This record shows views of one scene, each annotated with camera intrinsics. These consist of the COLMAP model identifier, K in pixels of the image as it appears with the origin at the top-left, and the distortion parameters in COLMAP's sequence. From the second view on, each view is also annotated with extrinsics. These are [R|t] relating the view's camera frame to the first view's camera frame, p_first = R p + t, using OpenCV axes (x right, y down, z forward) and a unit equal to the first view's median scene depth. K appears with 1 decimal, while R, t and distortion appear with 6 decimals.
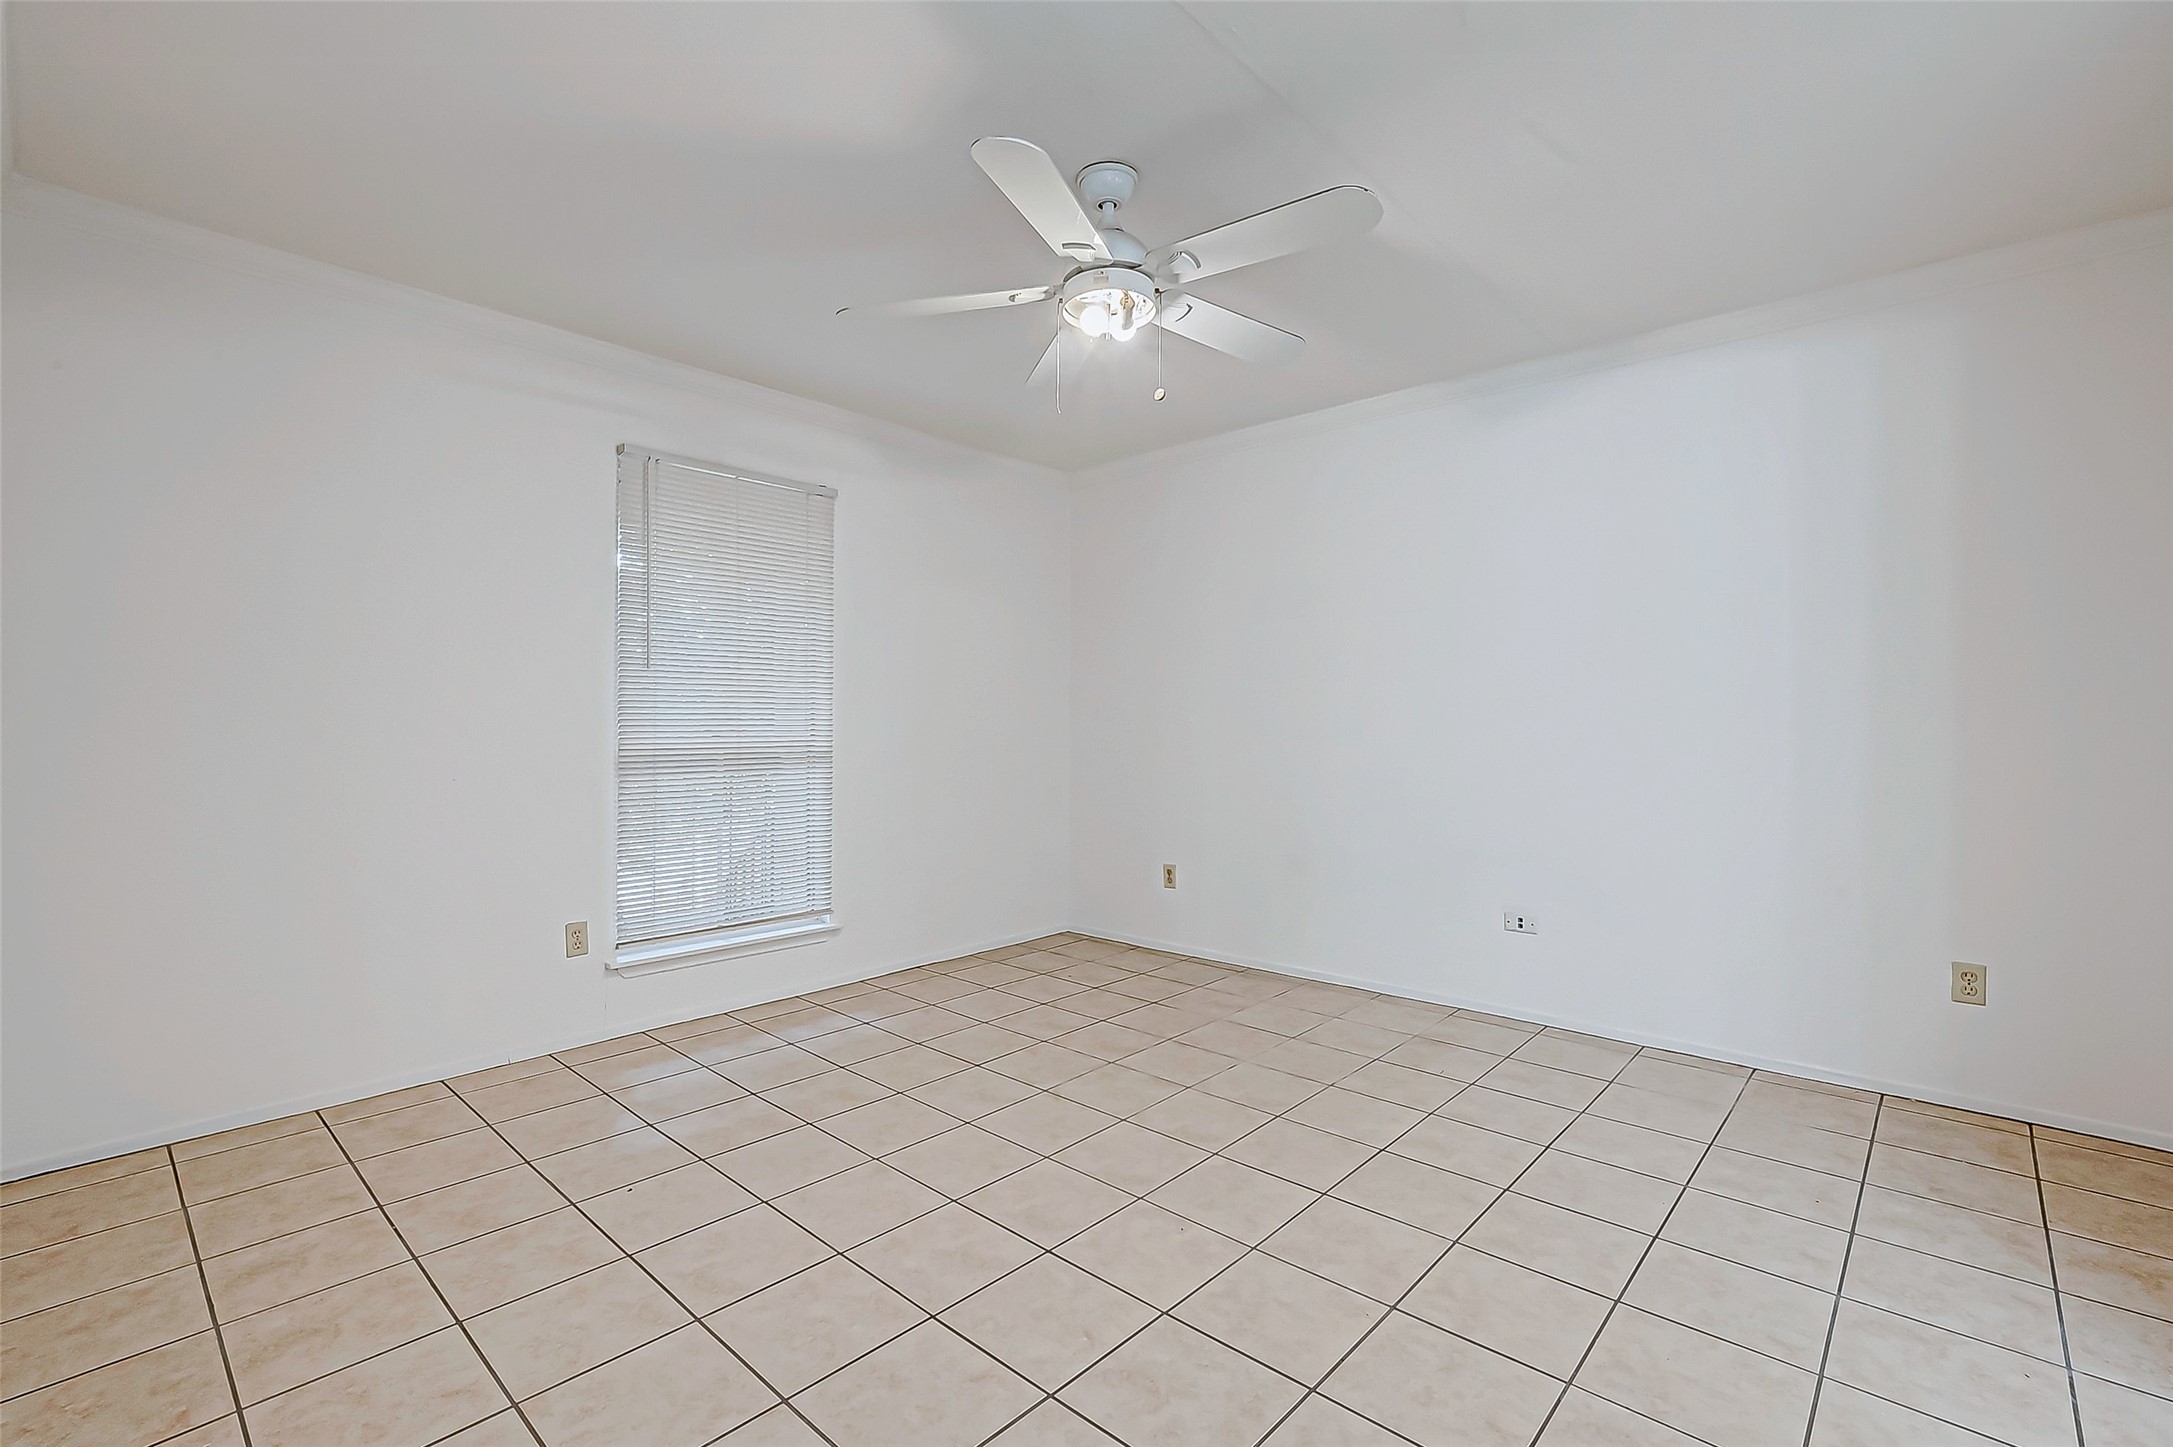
lens RADIAL K [[960.0, 0, 1092.3], [0, 960.0, 715.8], [0, 0, 1]] dist [-0.000028, 0.000927]
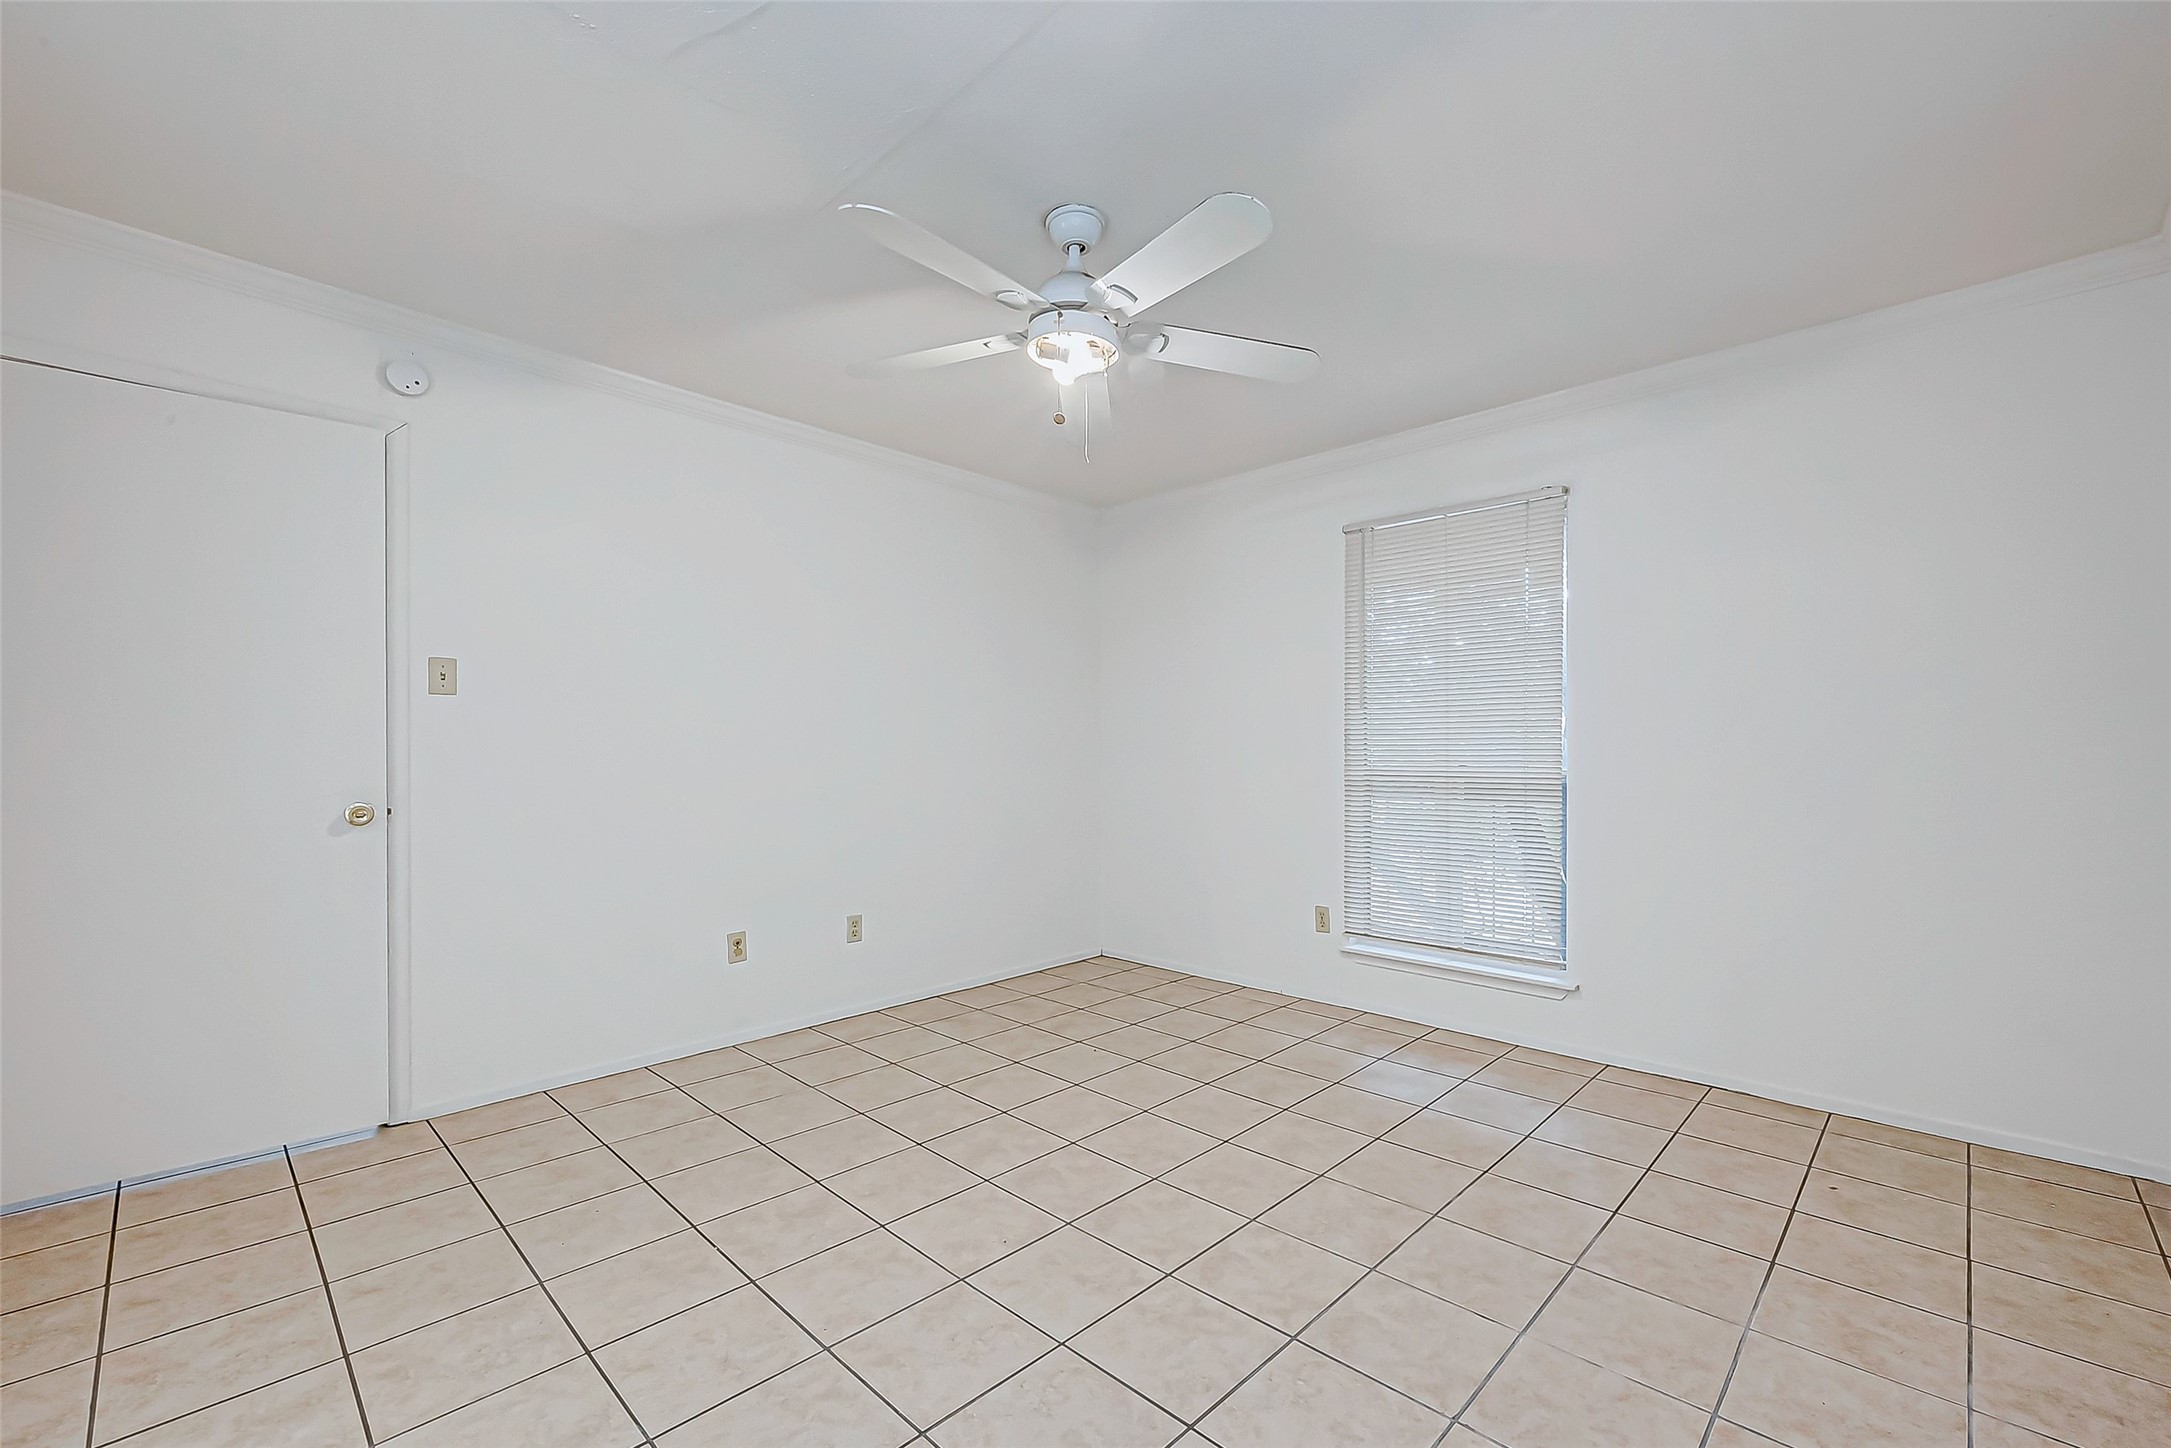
lens RADIAL K [[874.7, 0, 1070.1], [0, 874.7, 745.3], [0, 0, 1]] dist [-0.001321, 0.000559]
pose [[-0.040744, -0.010631, -0.999113, 0.661451], [0.008459, 0.999904, -0.010985, 0.007668], [0.999134, -0.008899, -0.040650, 0.711350]]
